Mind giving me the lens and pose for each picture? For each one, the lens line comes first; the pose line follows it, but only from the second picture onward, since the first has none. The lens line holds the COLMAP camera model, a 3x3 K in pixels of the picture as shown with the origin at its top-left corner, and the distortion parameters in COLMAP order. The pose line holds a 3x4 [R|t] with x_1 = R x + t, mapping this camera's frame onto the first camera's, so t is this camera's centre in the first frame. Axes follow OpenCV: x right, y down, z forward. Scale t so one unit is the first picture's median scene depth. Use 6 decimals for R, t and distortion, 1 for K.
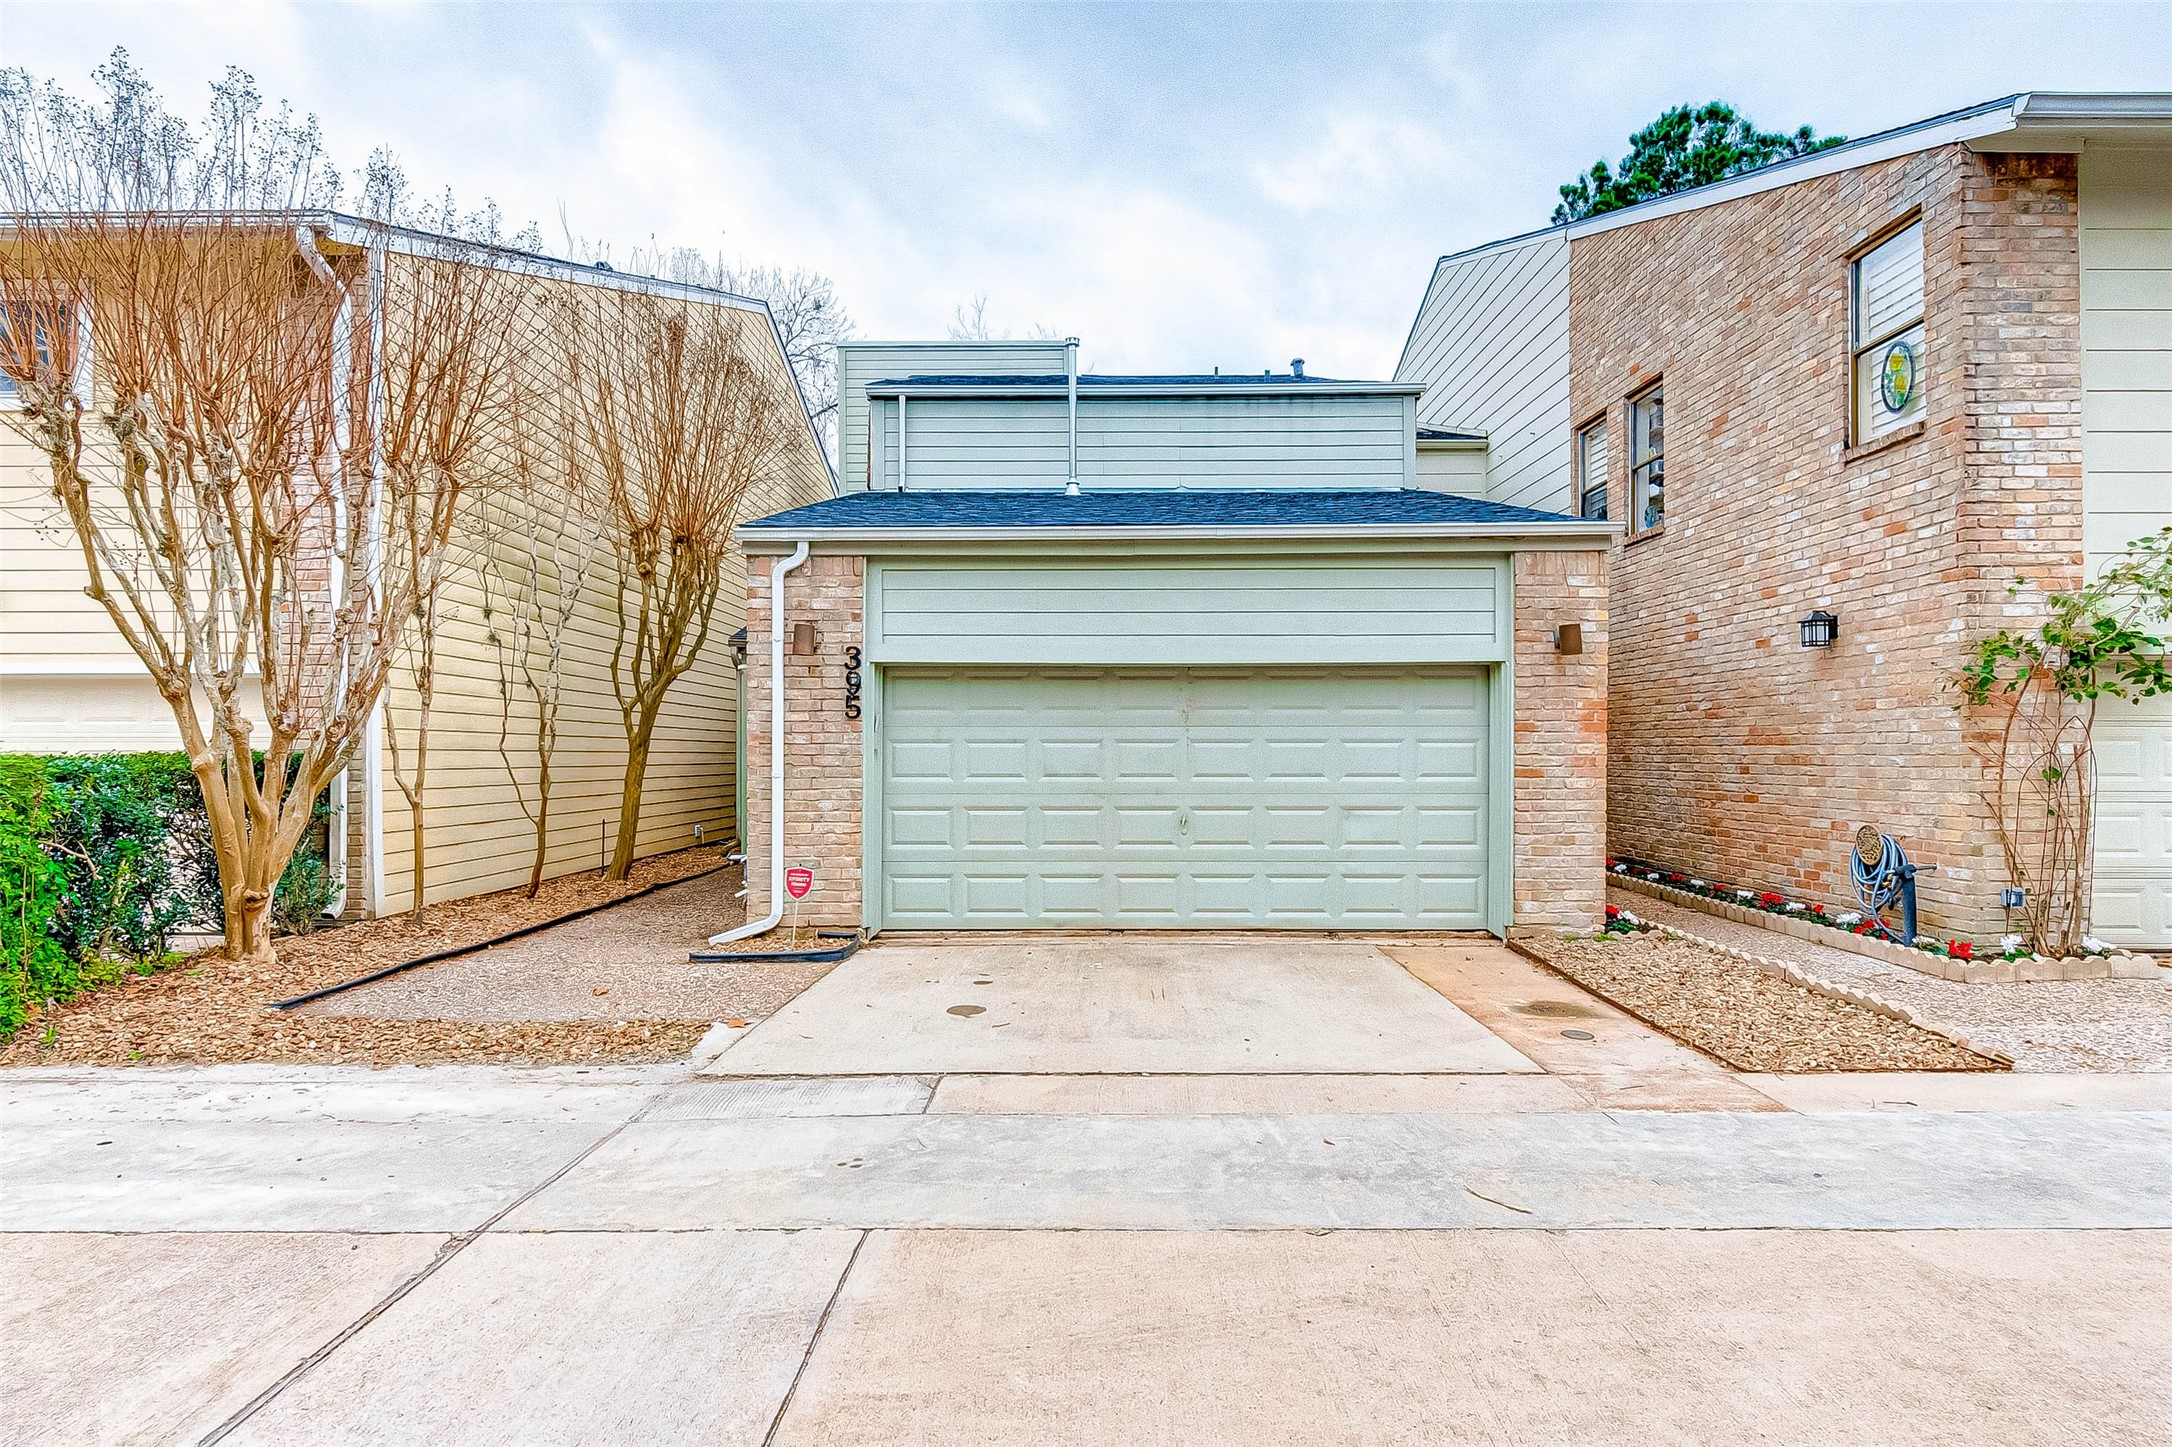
lens RADIAL K [[1195.1, 0, 1080.7], [0, 1195.1, 736.5], [0, 0, 1]] dist [-0.001276, -0.001396]
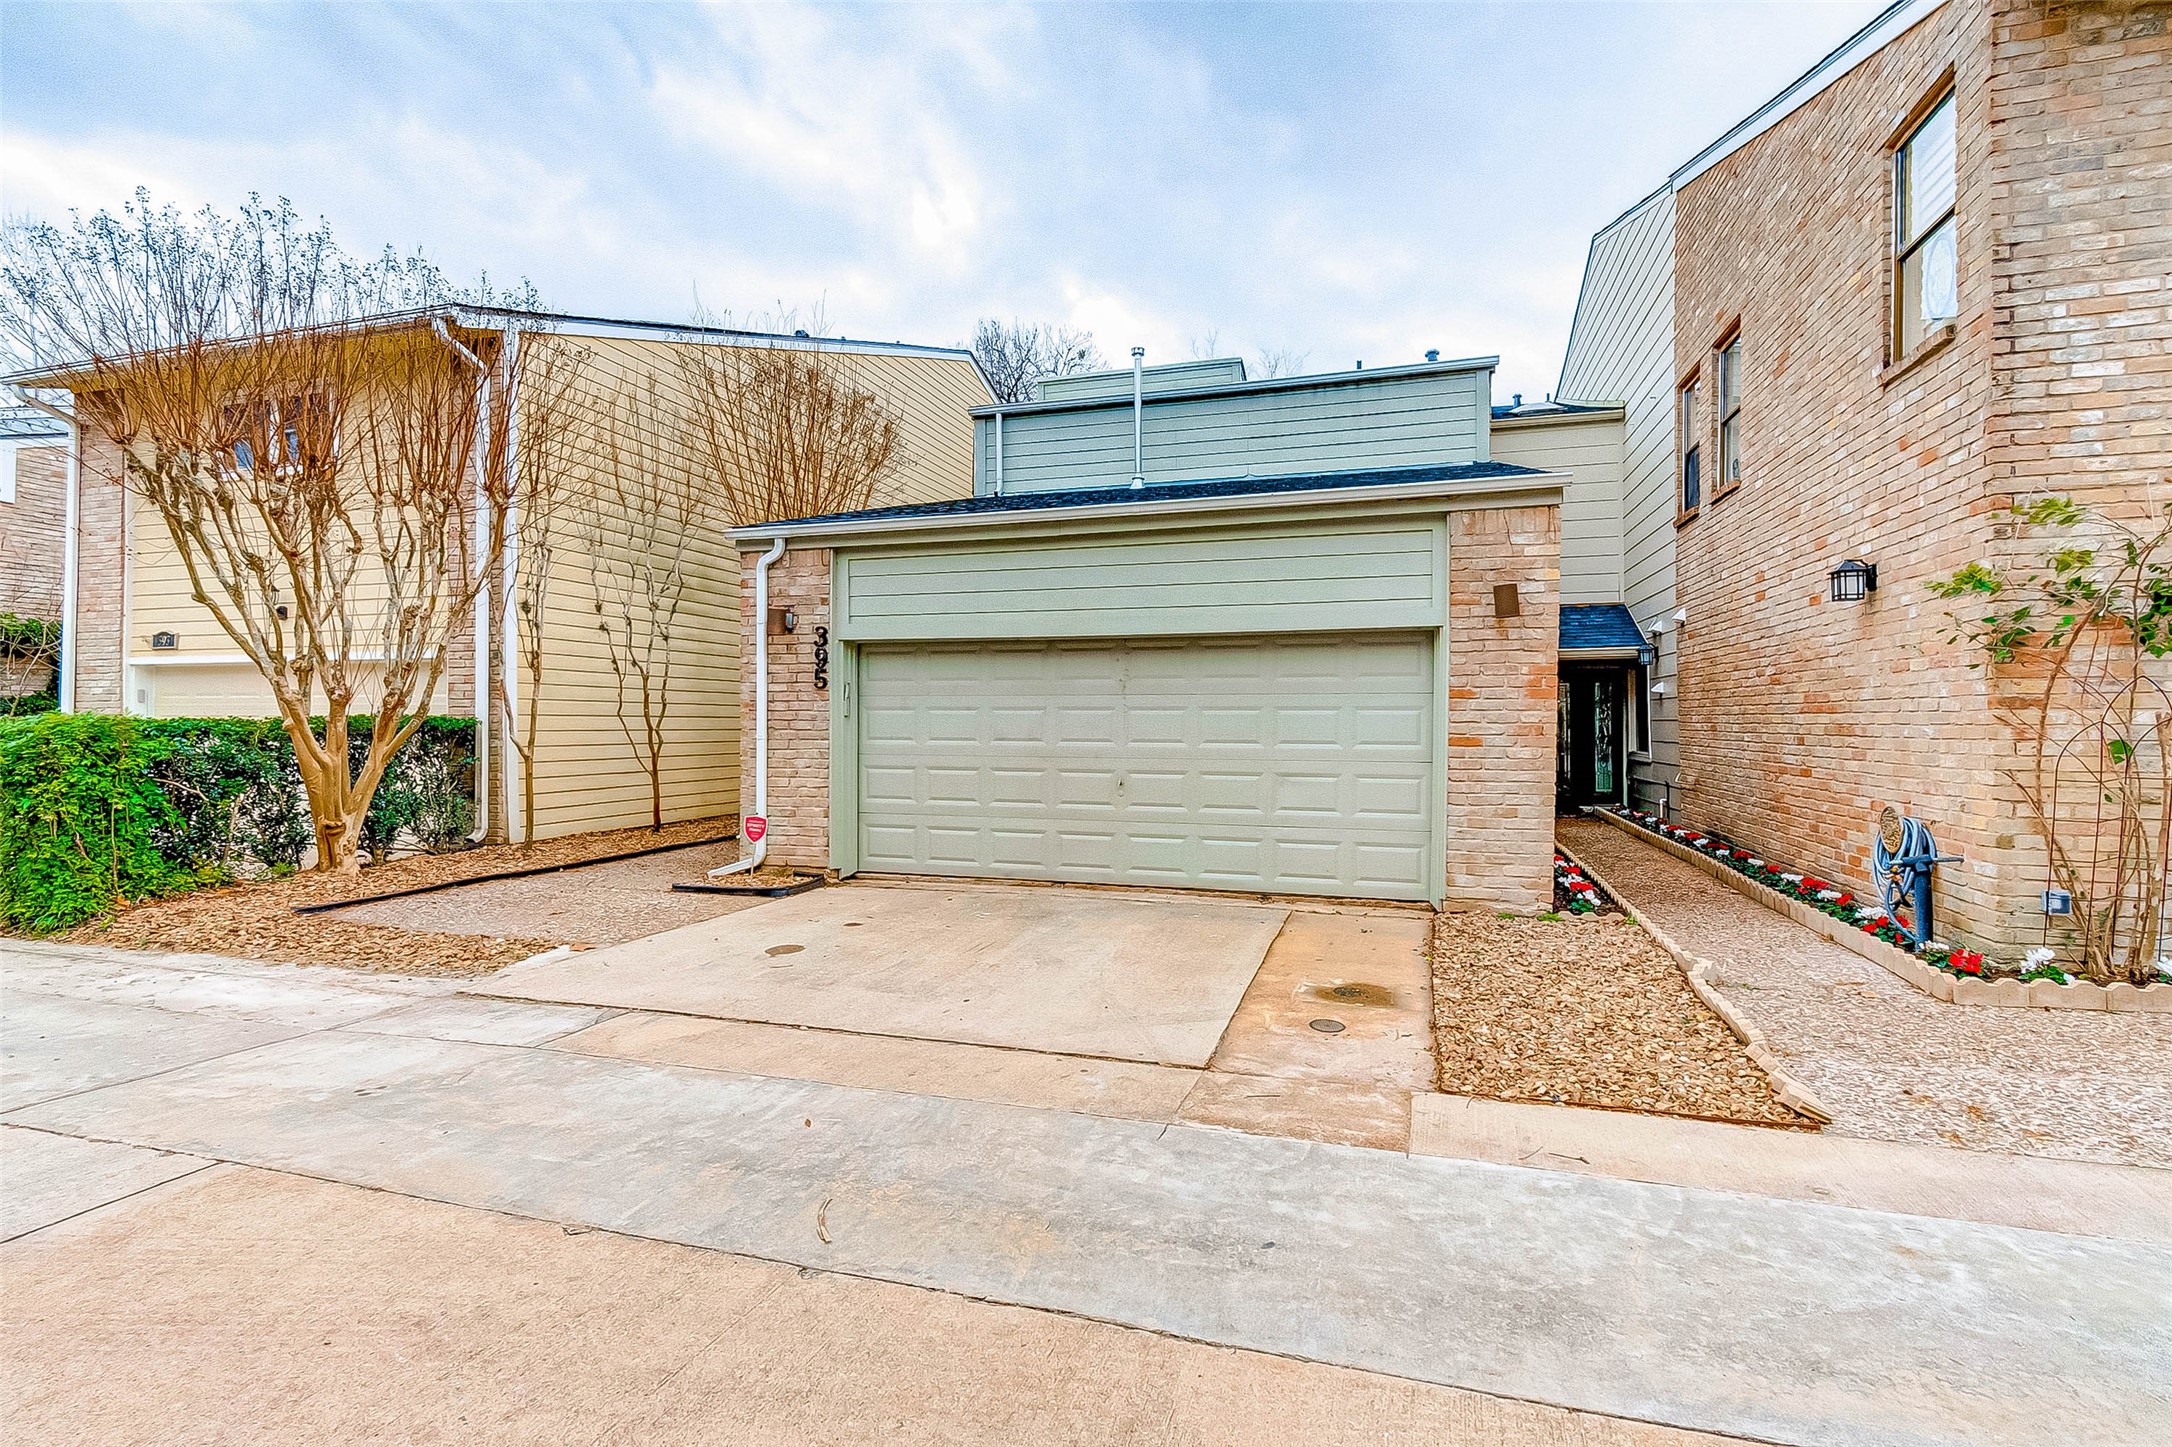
lens RADIAL K [[982.8, 0, 1076.8], [0, 982.8, 718.5], [0, 0, 1]] dist [0.000683, 0.000296]
pose [[0.954501, 0.003011, -0.298194, 0.331520], [0.000326, 0.999938, 0.011140, 0.003185], [0.298209, -0.010730, 0.954440, 0.161297]]
